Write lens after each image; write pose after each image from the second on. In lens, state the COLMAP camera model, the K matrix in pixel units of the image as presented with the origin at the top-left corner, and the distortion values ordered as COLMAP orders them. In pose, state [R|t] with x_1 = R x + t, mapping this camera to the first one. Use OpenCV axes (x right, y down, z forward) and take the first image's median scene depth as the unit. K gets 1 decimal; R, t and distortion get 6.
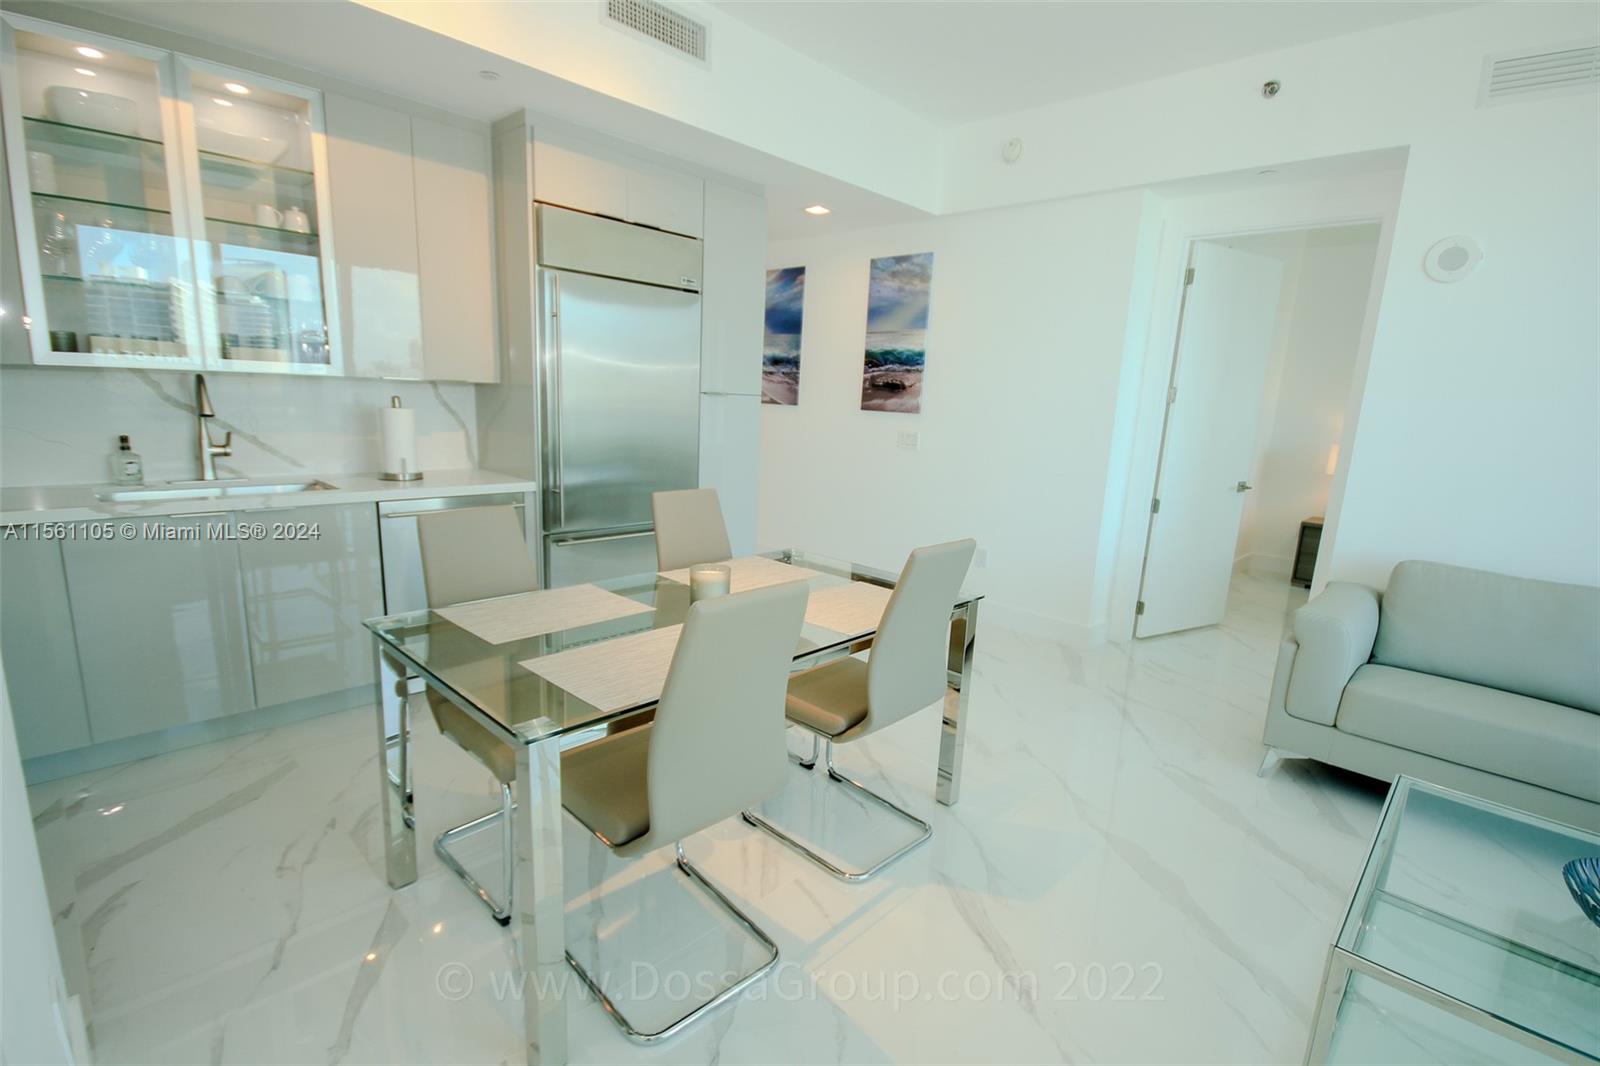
lens RADIAL K [[739.3, 0, 809.5], [0, 739.3, 546.2], [0, 0, 1]] dist [0.000388, -0.000347]
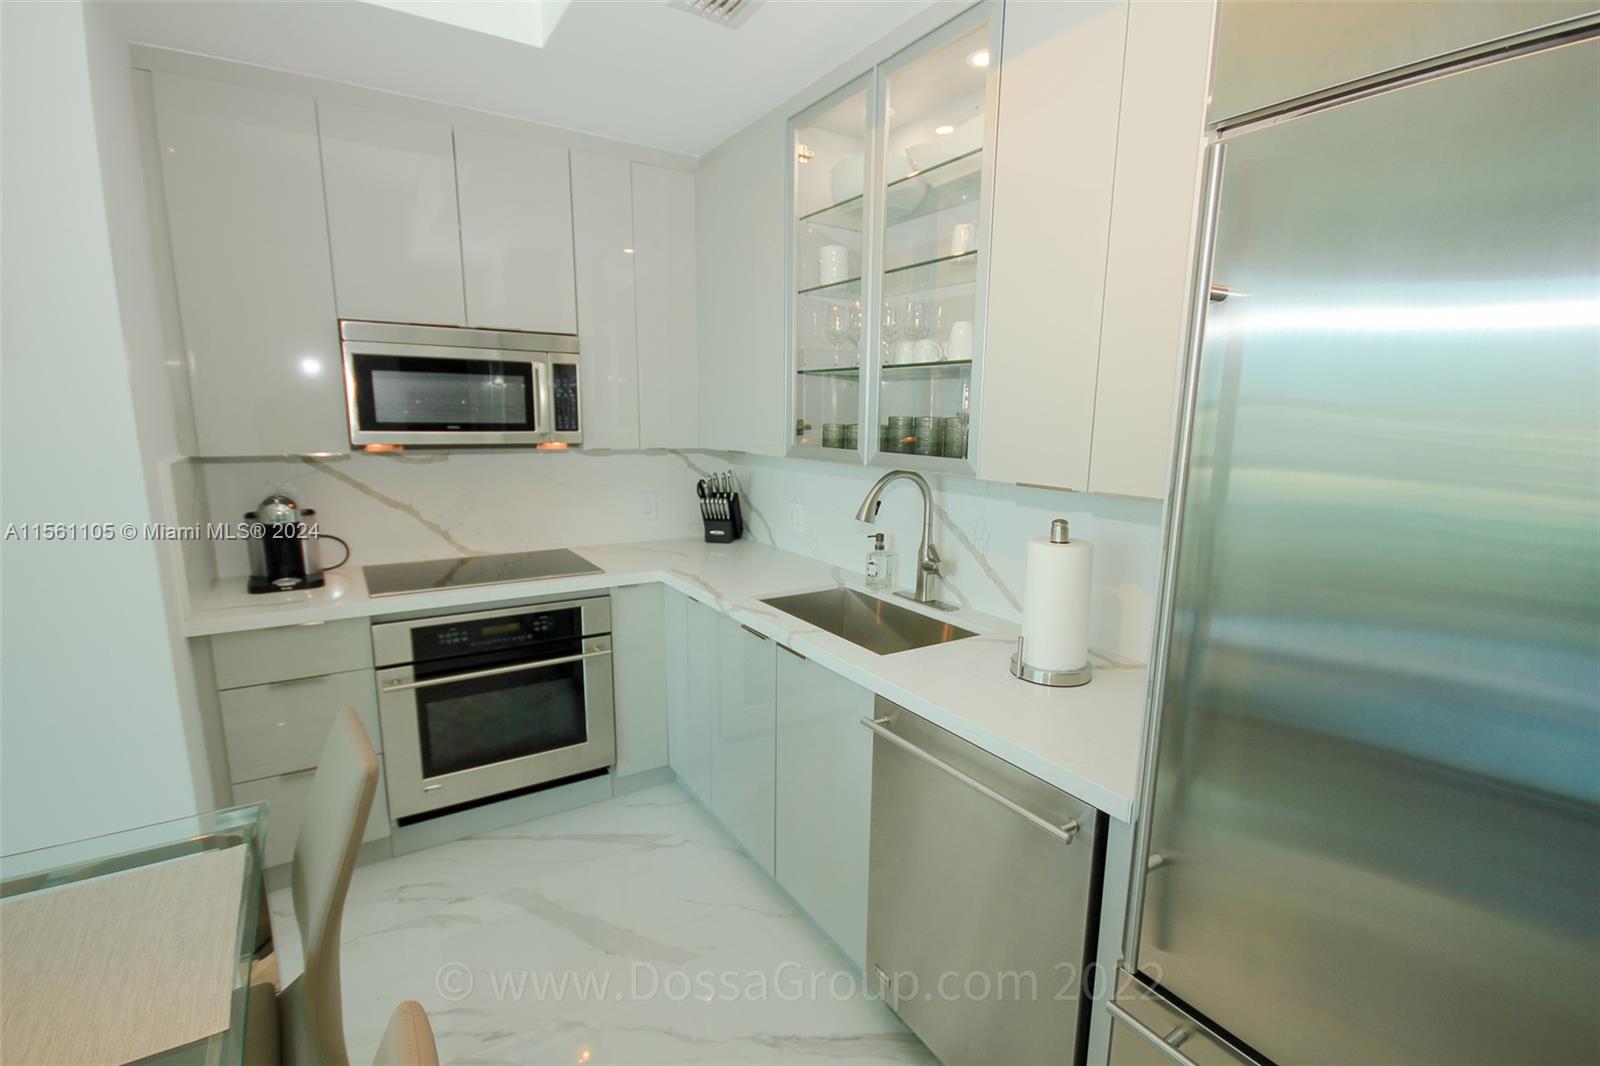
lens RADIAL K [[737.4, 0, 804.8], [0, 737.4, 548.6], [0, 0, 1]] dist [0.016481, -0.016387]
pose [[-0.240428, 0.129444, -0.961997, -0.015464], [-0.221417, 0.957626, 0.184193, -0.158745], [0.945076, 0.257287, -0.201579, 0.625474]]
